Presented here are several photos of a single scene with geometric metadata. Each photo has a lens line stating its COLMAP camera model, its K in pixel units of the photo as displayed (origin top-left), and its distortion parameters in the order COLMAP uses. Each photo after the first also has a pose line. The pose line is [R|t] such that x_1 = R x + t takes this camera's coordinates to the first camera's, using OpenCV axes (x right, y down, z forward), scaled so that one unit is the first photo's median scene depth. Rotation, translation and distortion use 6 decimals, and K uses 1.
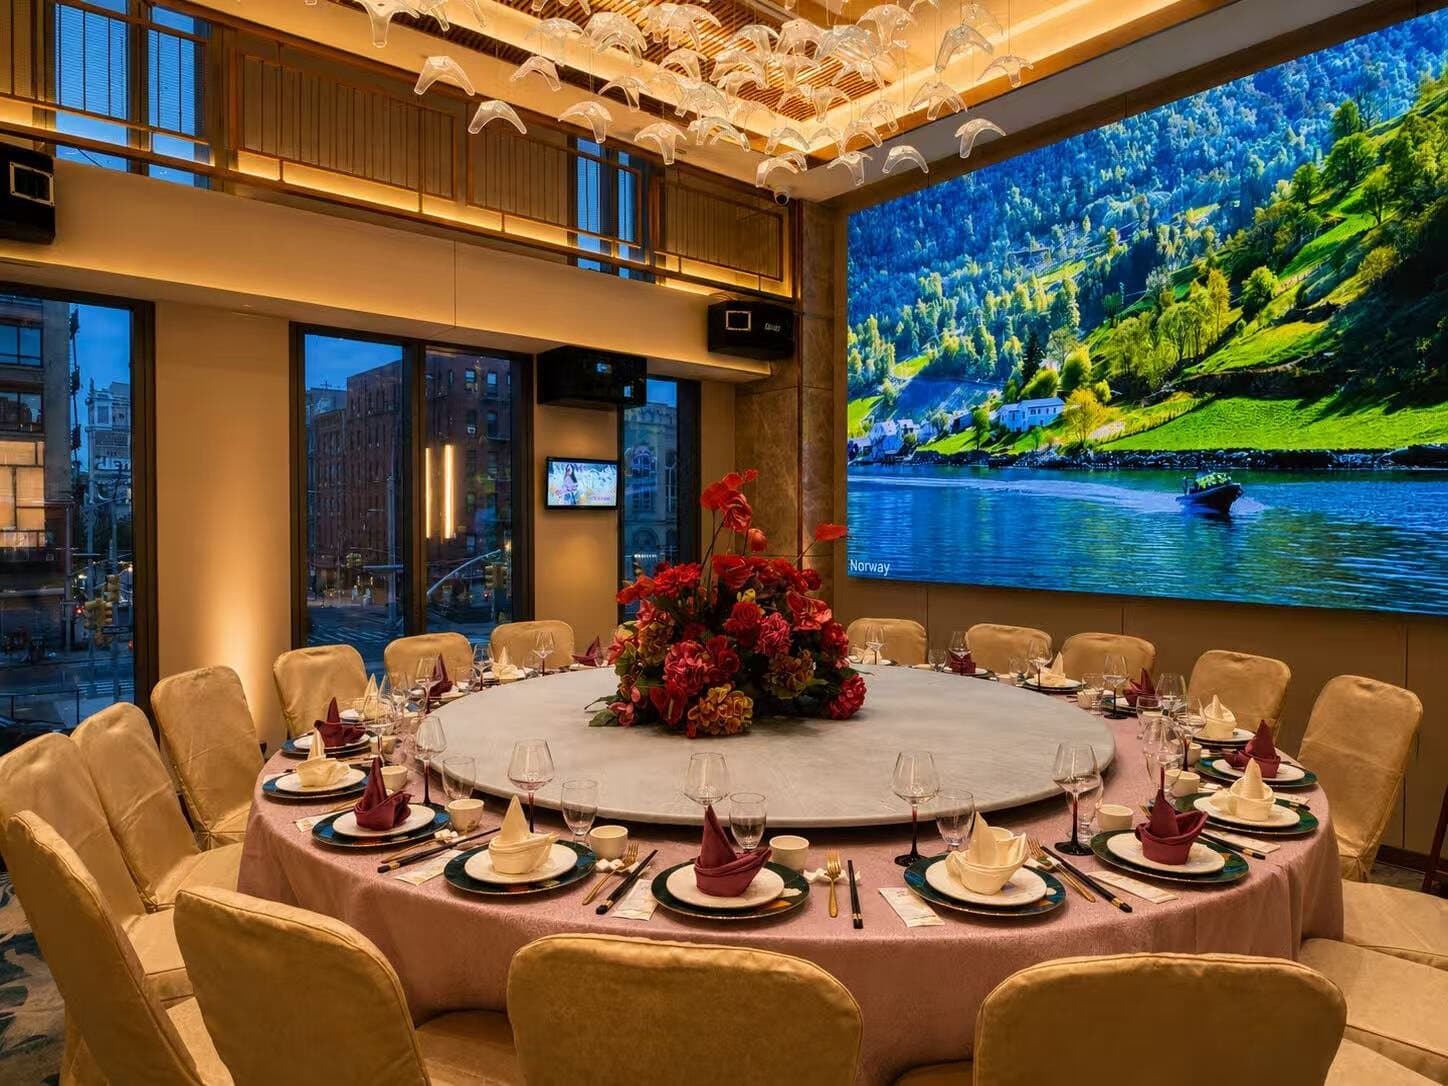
lens RADIAL K [[912.5, 0, 728.3], [0, 912.5, 533.0], [0, 0, 1]] dist [0.006408, 0.000845]
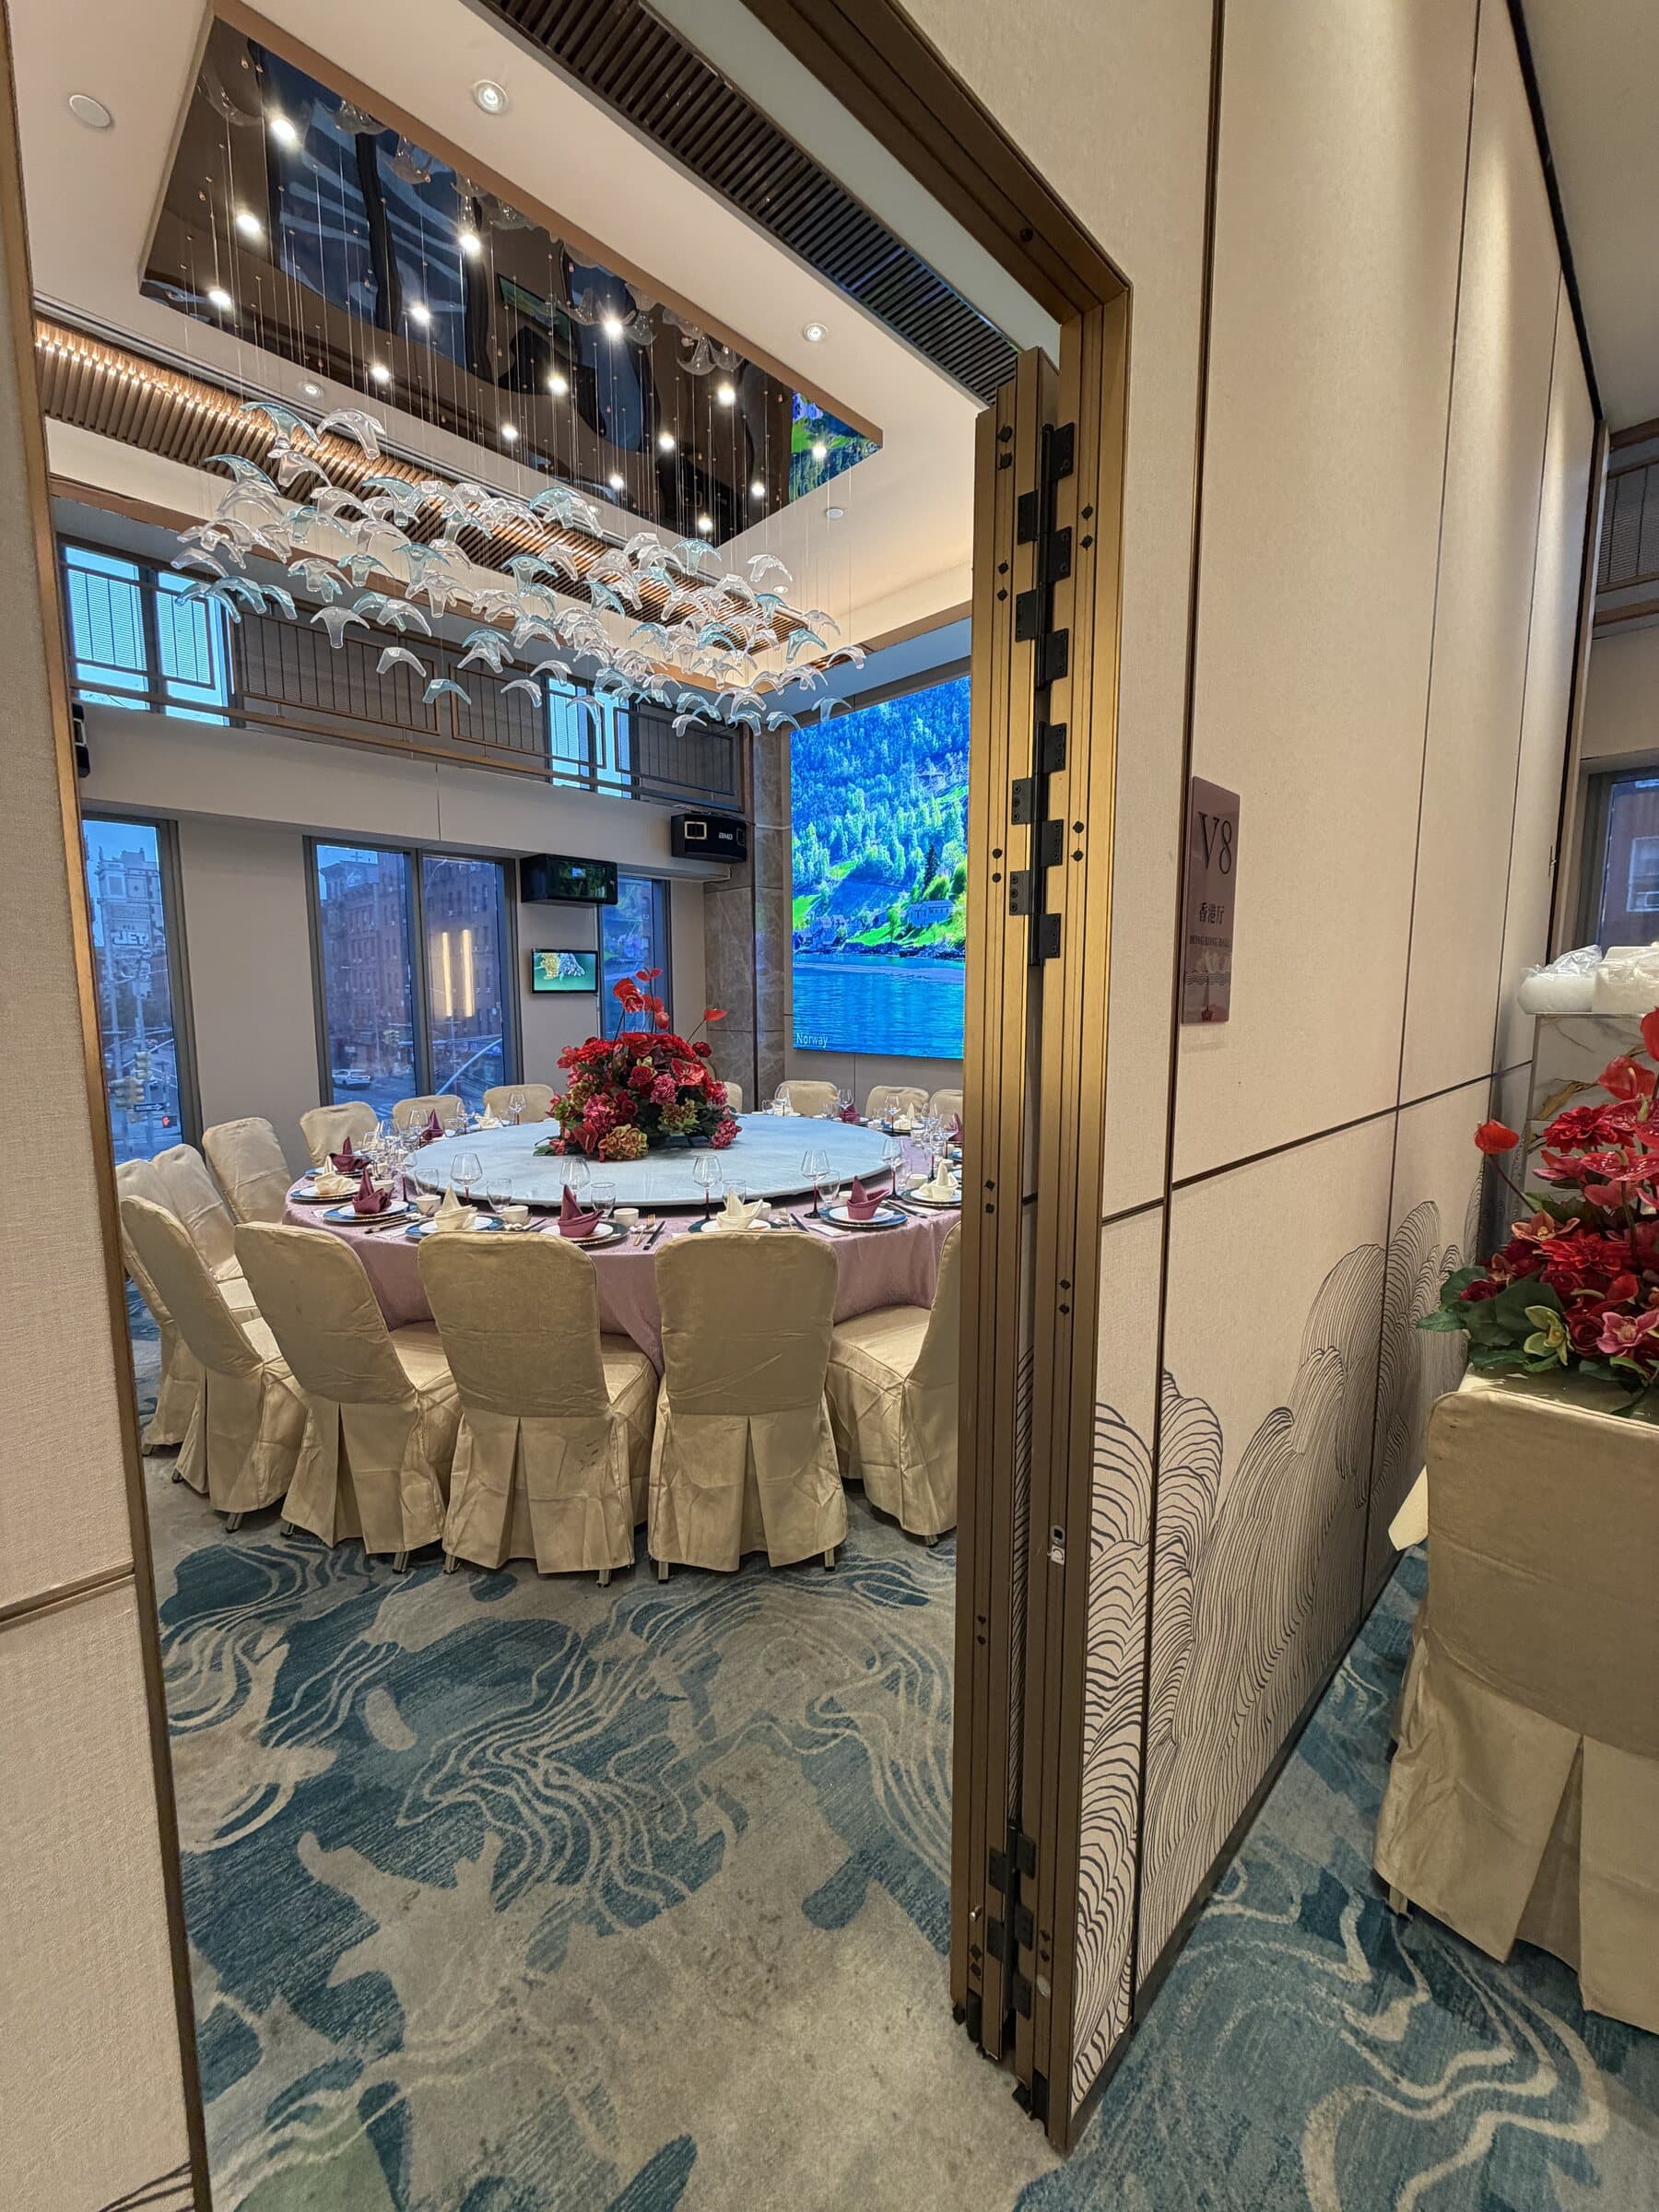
lens RADIAL K [[895.5, 0, 823.0], [0, 895.5, 1113.6], [0, 0, 1]] dist [-0.004266, -0.000156]
pose [[0.998212, -0.010554, 0.058834, 0.115302], [0.003557, 0.993033, 0.117782, -0.006059], [-0.059667, -0.117362, 0.991295, -0.202236]]
